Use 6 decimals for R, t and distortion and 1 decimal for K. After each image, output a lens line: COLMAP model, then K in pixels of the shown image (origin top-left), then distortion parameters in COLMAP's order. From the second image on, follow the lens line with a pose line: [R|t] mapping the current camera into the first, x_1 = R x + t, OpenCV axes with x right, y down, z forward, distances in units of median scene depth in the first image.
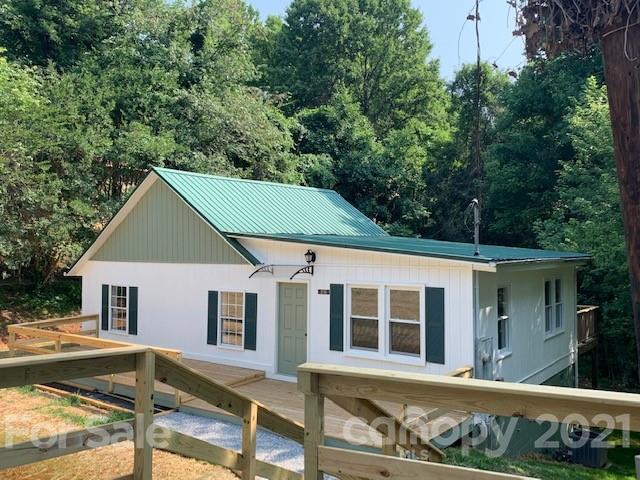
lens RADIAL K [[587.5, 0, 319.2], [0, 587.5, 232.1], [0, 0, 1]] dist [0.071364, -0.146987]
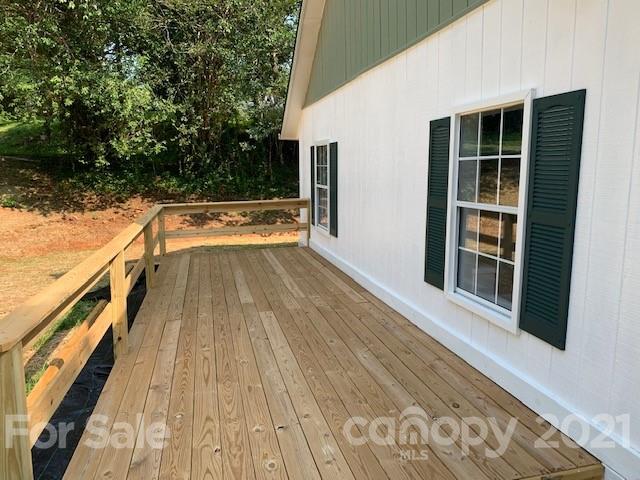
lens RADIAL K [[486.8, 0, 316.0], [0, 486.8, 240.9], [0, 0, 1]] dist [0.034553, -0.009851]
pose [[0.766116, 0.085243, -0.637025, -0.050345], [0.031346, 0.985030, 0.169510, 0.098030], [0.641938, -0.149832, 0.751975, 0.628845]]
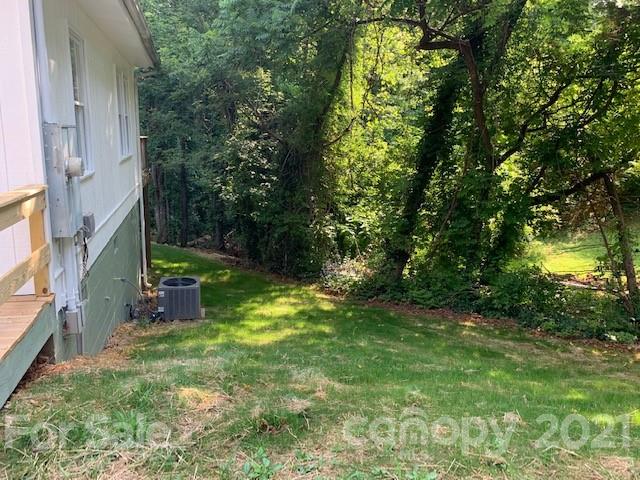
lens RADIAL K [[486.8, 0, 316.0], [0, 486.8, 240.9], [0, 0, 1]] dist [0.034553, -0.009851]
pose [[0.628315, -0.148418, 0.763671, 0.064890], [-0.048665, 0.972212, 0.228987, 0.104941], [-0.776436, -0.181040, 0.603632, 0.378087]]
